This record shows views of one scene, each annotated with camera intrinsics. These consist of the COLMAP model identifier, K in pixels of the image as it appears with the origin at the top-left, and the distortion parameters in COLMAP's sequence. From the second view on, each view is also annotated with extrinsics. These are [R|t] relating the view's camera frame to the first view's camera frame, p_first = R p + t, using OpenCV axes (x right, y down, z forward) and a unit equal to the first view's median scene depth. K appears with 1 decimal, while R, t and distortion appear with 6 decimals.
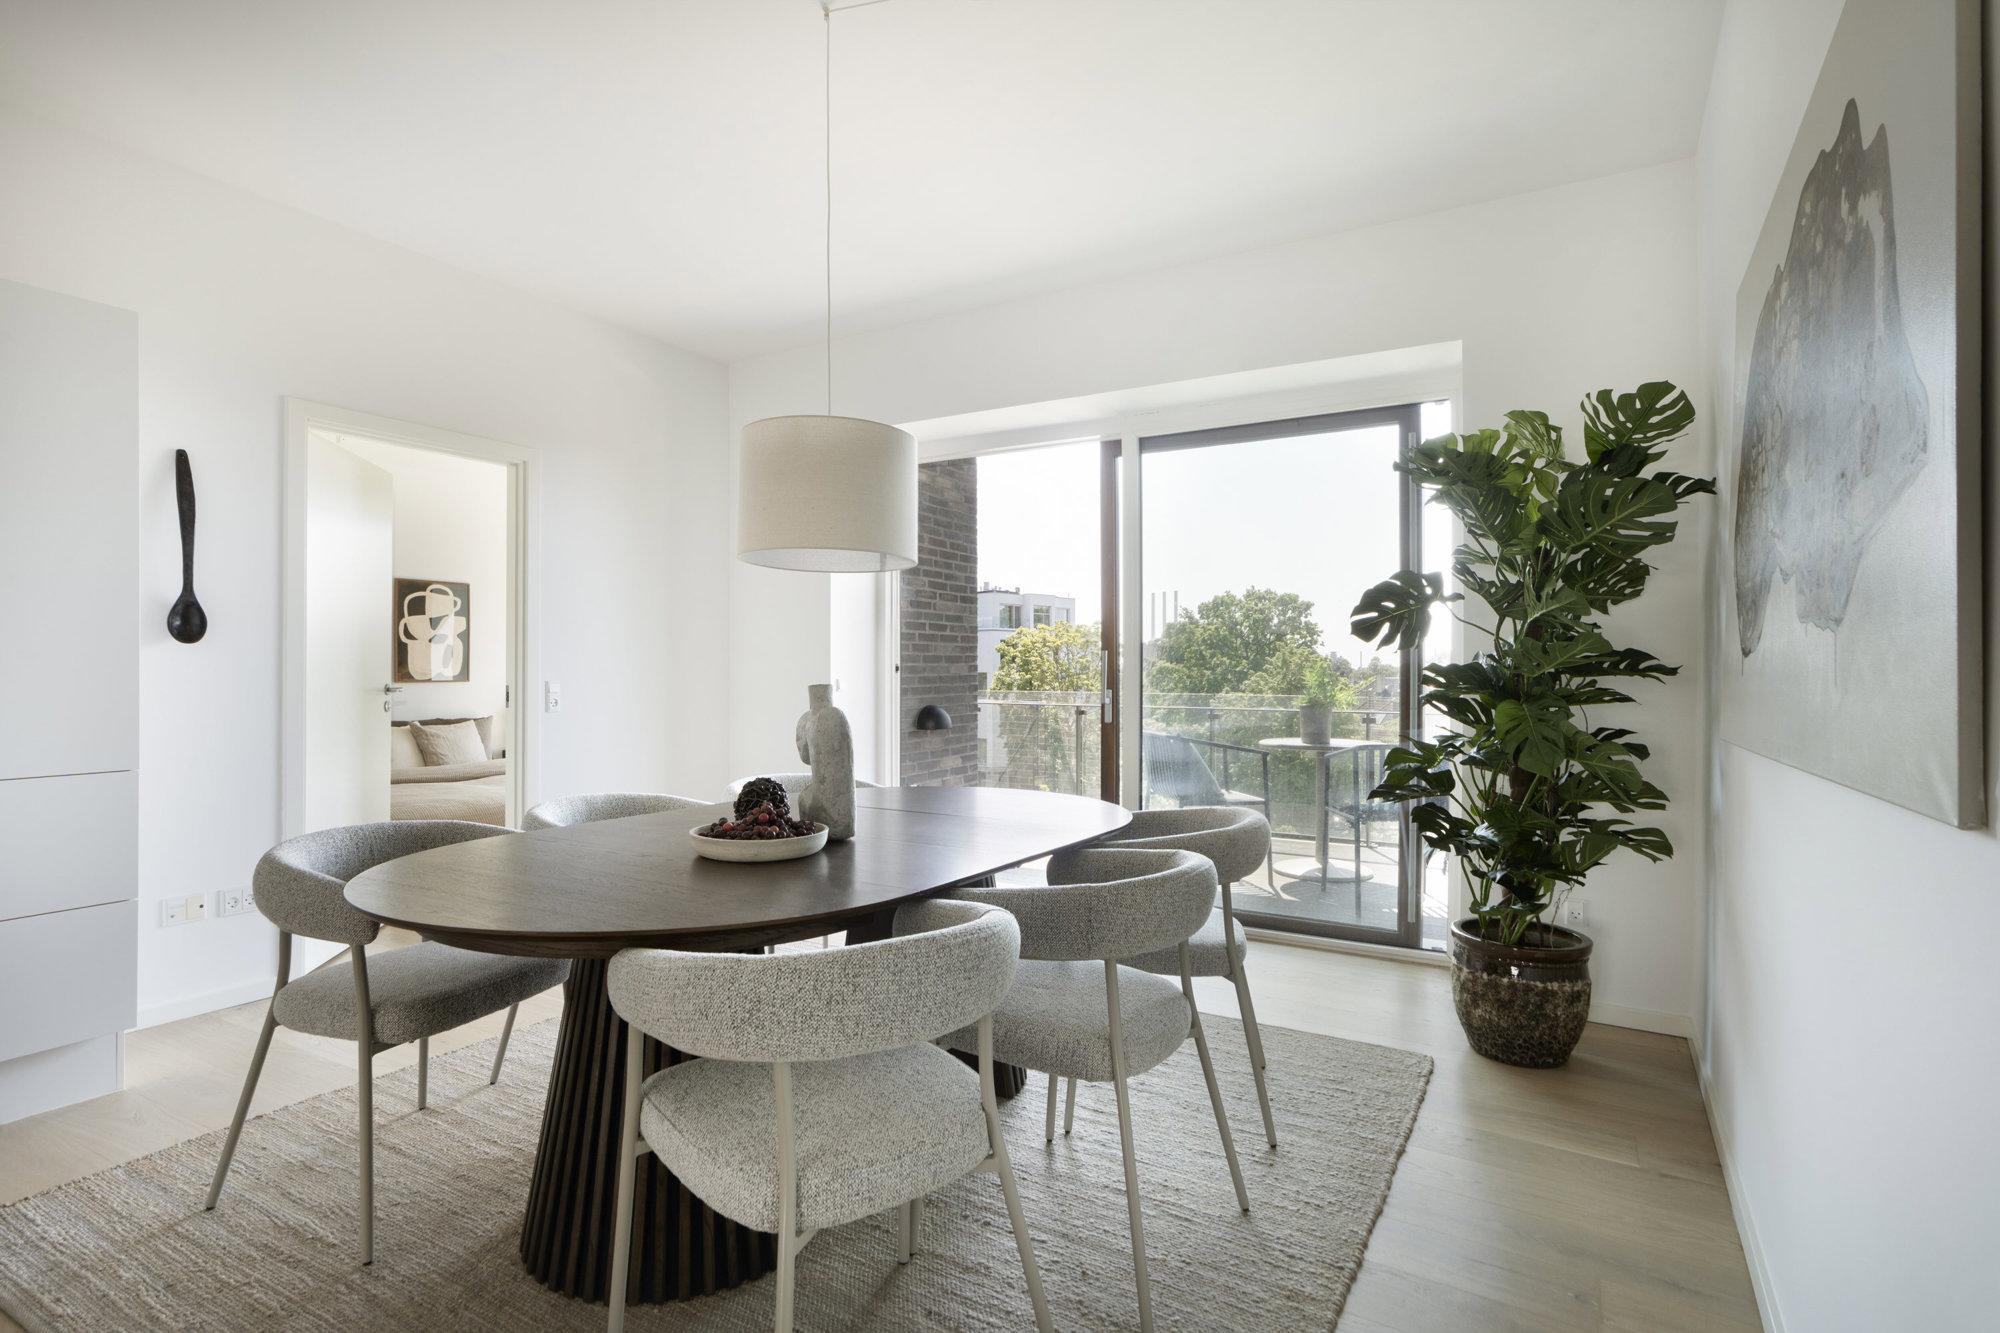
lens RADIAL K [[958.7, 0, 995.2], [0, 958.7, 659.9], [0, 0, 1]] dist [0.001042, 0.000426]
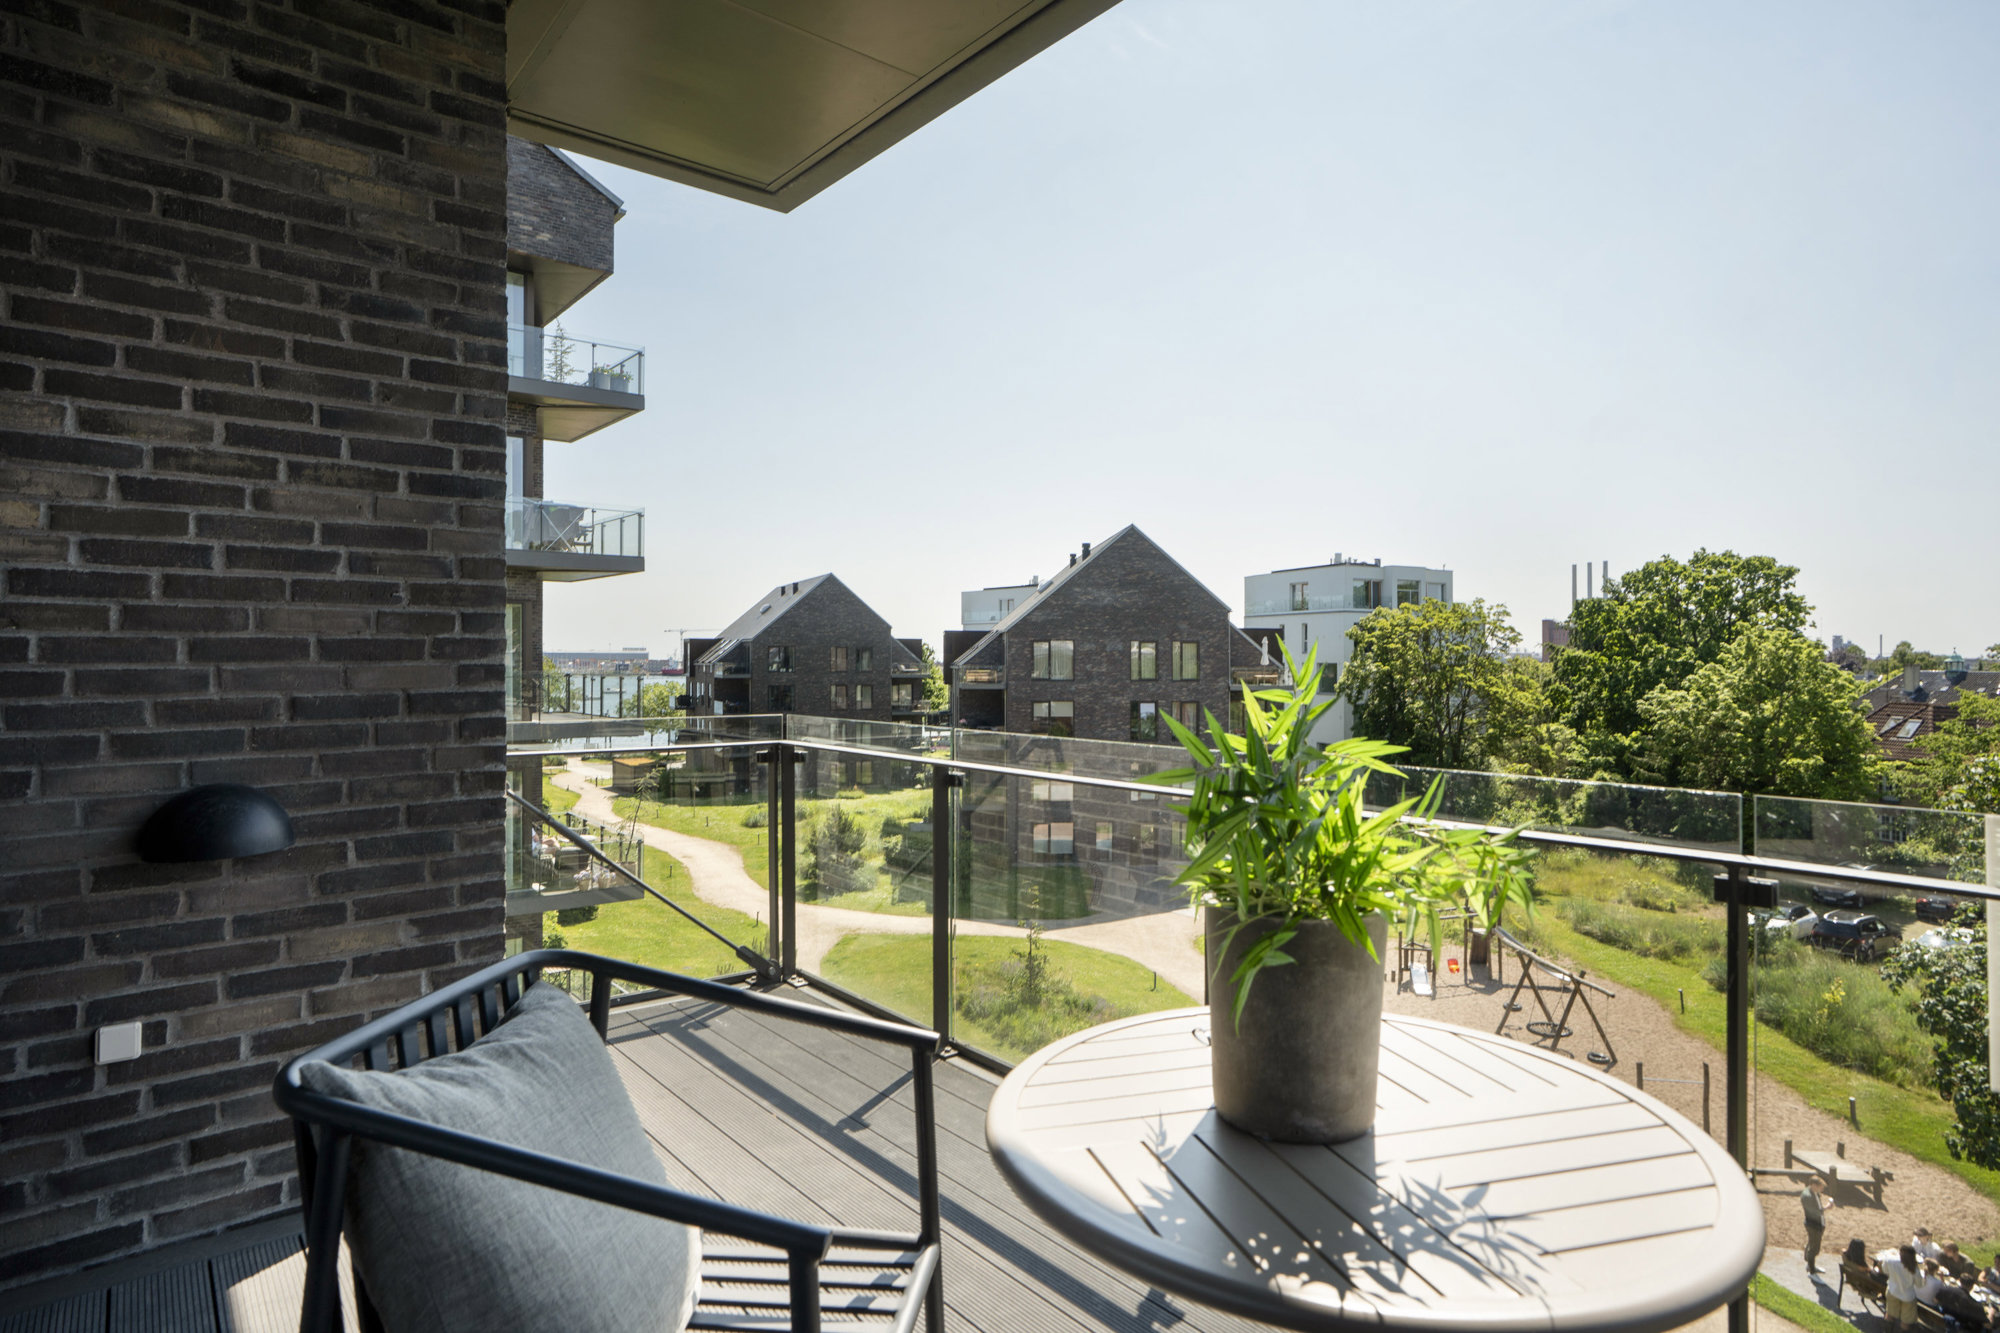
lens RADIAL K [[1074.2, 0, 1007.0], [0, 1074.2, 640.5], [0, 0, 1]] dist [-0.014279, -0.000003]
pose [[0.948077, -0.003362, -0.318024, 0.542889], [0.001256, 0.999976, -0.006828, -0.002280], [0.318039, 0.006074, 0.948058, 1.230236]]
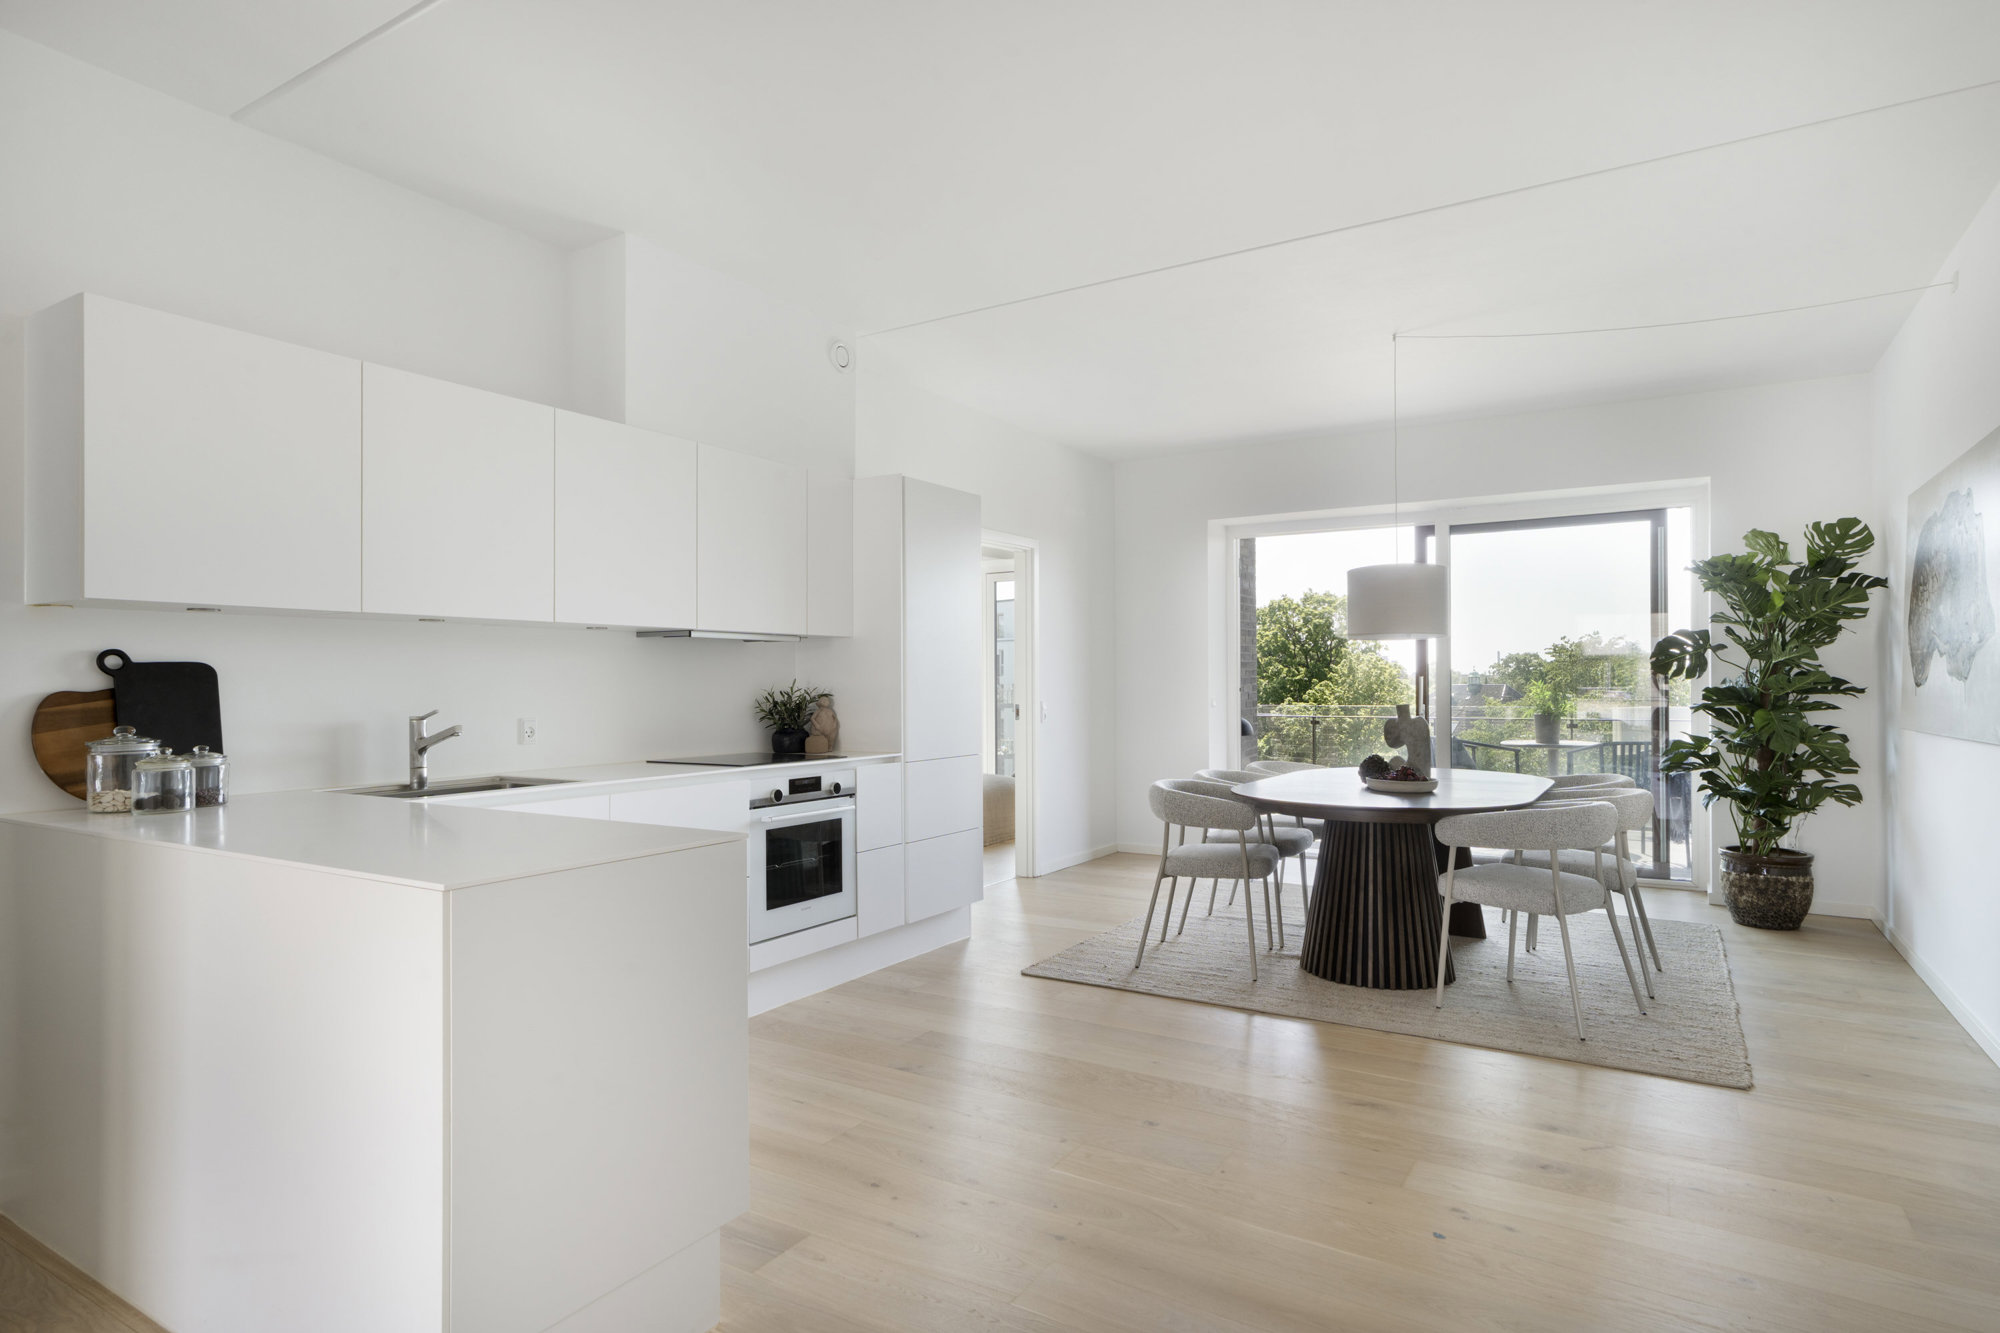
lens RADIAL K [[1059.2, 0, 1000.0], [0, 1059.2, 666.5], [0, 0, 1]] dist [0.015596, -0.000280]
pose [[0.999909, -0.011912, -0.006265, -0.747389], [0.011892, 0.999924, -0.003206, -0.040636], [0.006303, 0.003131, 0.999975, -0.834758]]
